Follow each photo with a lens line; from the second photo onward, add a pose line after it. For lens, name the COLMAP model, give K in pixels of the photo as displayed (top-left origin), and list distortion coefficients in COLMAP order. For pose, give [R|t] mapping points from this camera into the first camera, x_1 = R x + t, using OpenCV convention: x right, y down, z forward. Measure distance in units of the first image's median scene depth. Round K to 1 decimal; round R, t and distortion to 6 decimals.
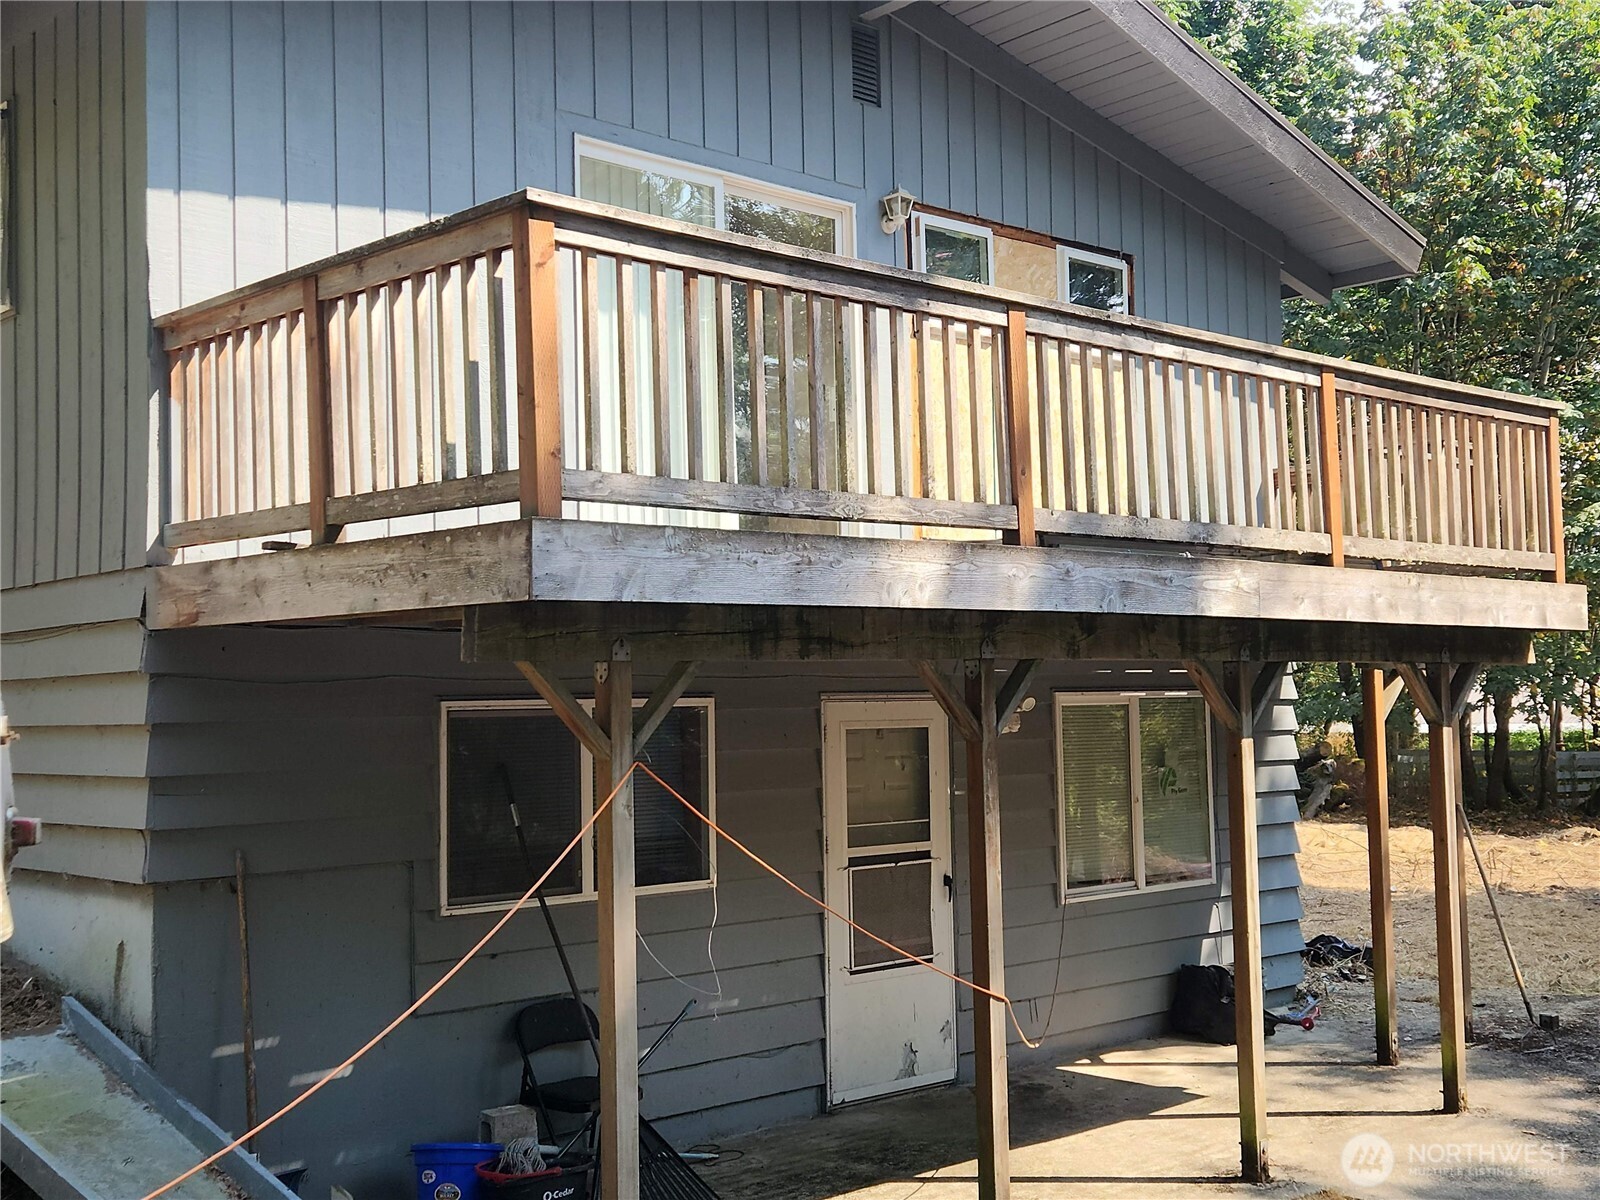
lens RADIAL K [[1835.2, 0, 793.2], [0, 1835.2, 600.2], [0, 0, 1]] dist [0.078327, -0.065304]
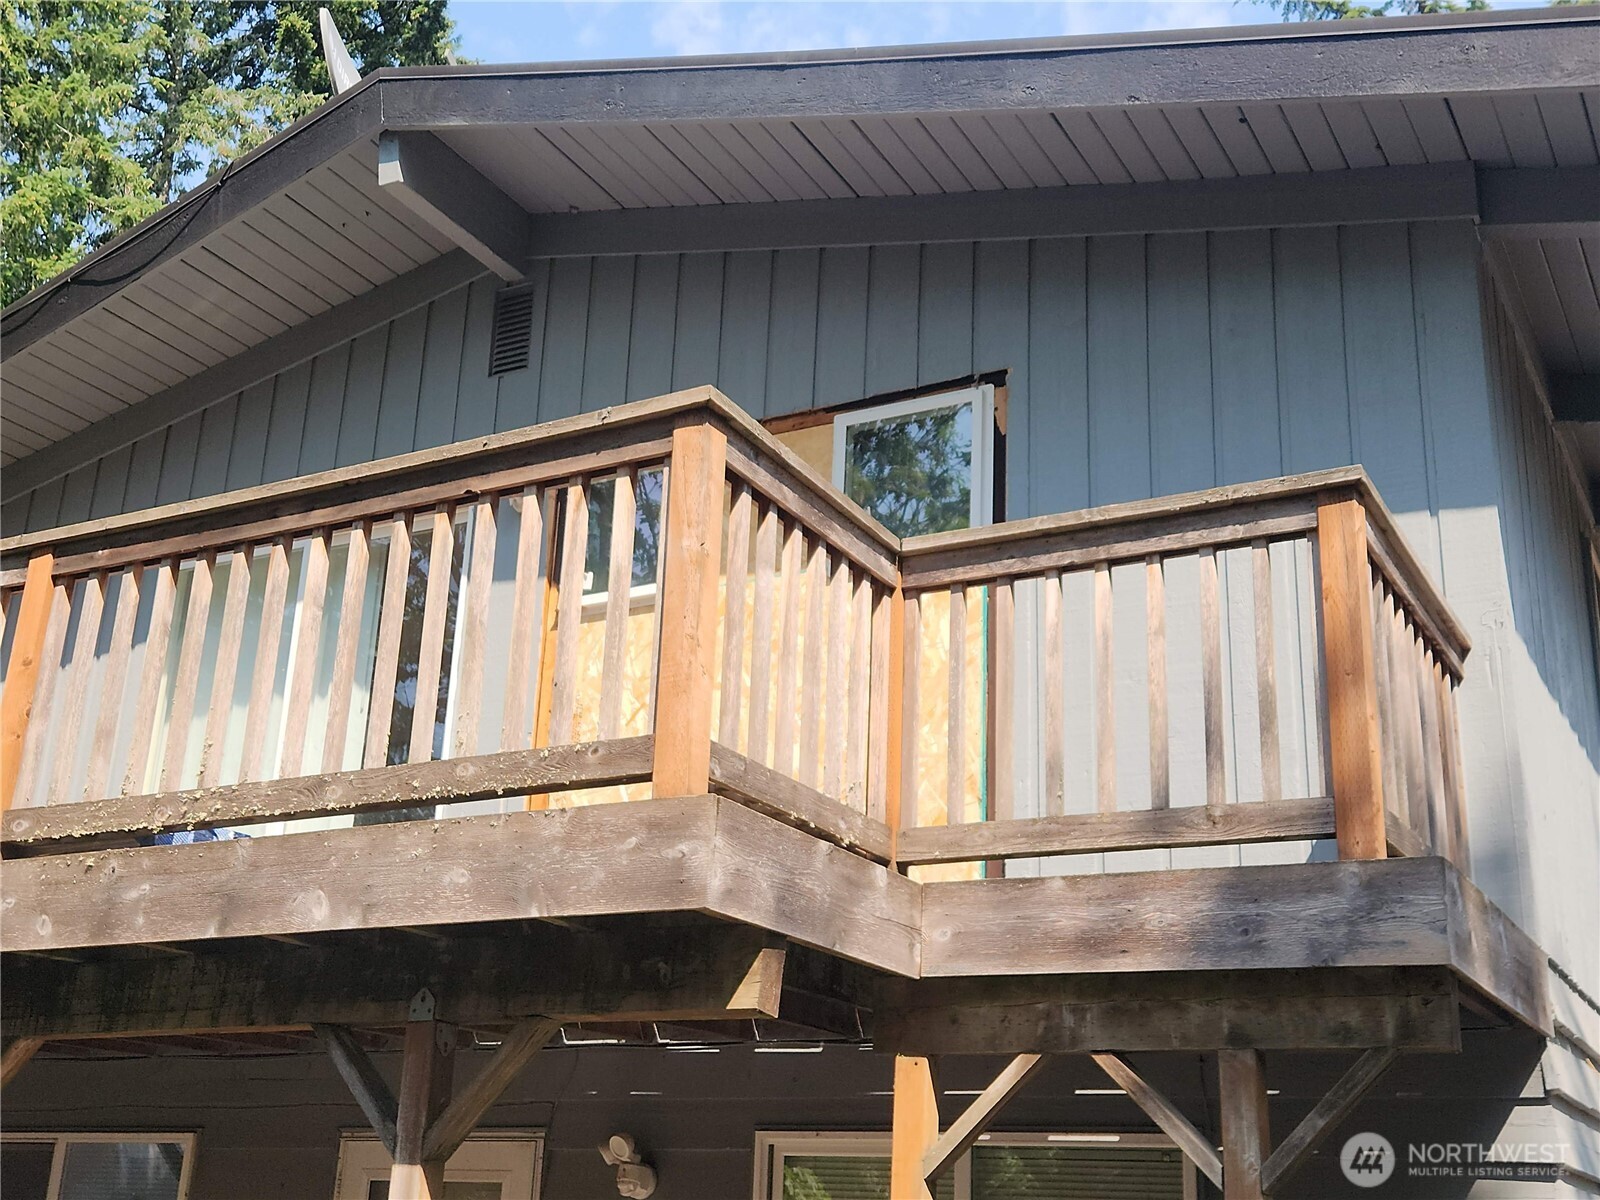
lens RADIAL K [[1835.2, 0, 793.2], [0, 1835.2, 600.2], [0, 0, 1]] dist [0.078327, -0.065304]
pose [[0.322134, -0.282594, -0.903532, 0.779447], [0.011422, 0.955498, -0.294775, 0.066160], [0.946625, 0.084637, 0.311026, 0.873228]]
